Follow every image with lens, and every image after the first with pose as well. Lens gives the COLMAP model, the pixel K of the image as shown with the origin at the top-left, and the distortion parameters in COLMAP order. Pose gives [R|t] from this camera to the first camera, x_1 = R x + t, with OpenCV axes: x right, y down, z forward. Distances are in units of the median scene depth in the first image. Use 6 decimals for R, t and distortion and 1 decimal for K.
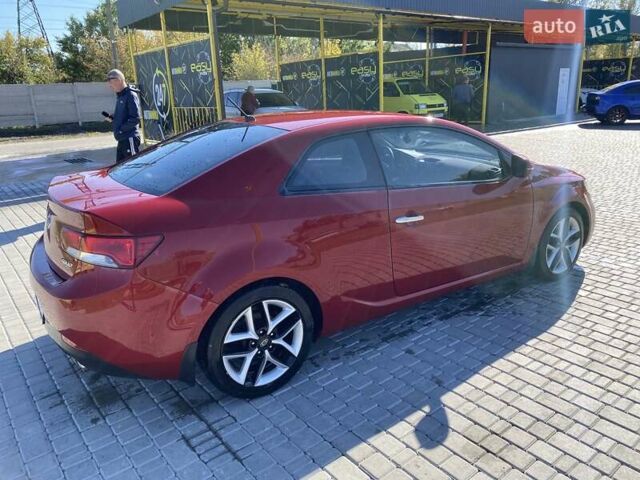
lens RADIAL K [[484.3, 0, 320.0], [0, 484.3, 240.0], [0, 0, 1]] dist [0.009501, -0.007308]
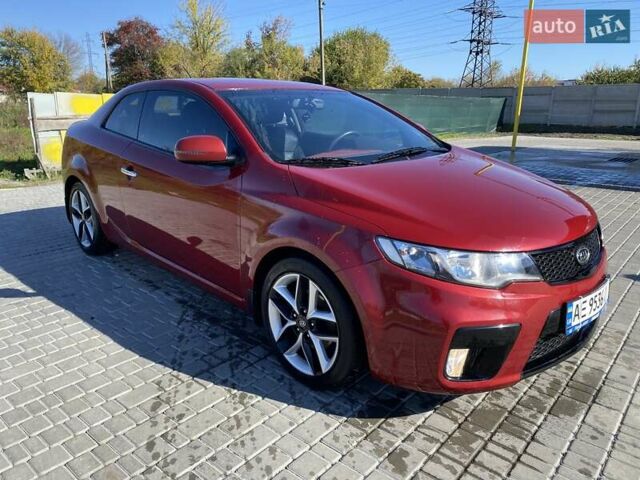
lens RADIAL K [[484.3, 0, 320.0], [0, 484.3, 240.0], [0, 0, 1]] dist [0.009501, -0.007308]
pose [[0.189366, 0.299237, -0.935199, 1.160238], [-0.296706, 0.925347, 0.236005, -0.251572], [0.936005, 0.232787, 0.264015, 0.989371]]
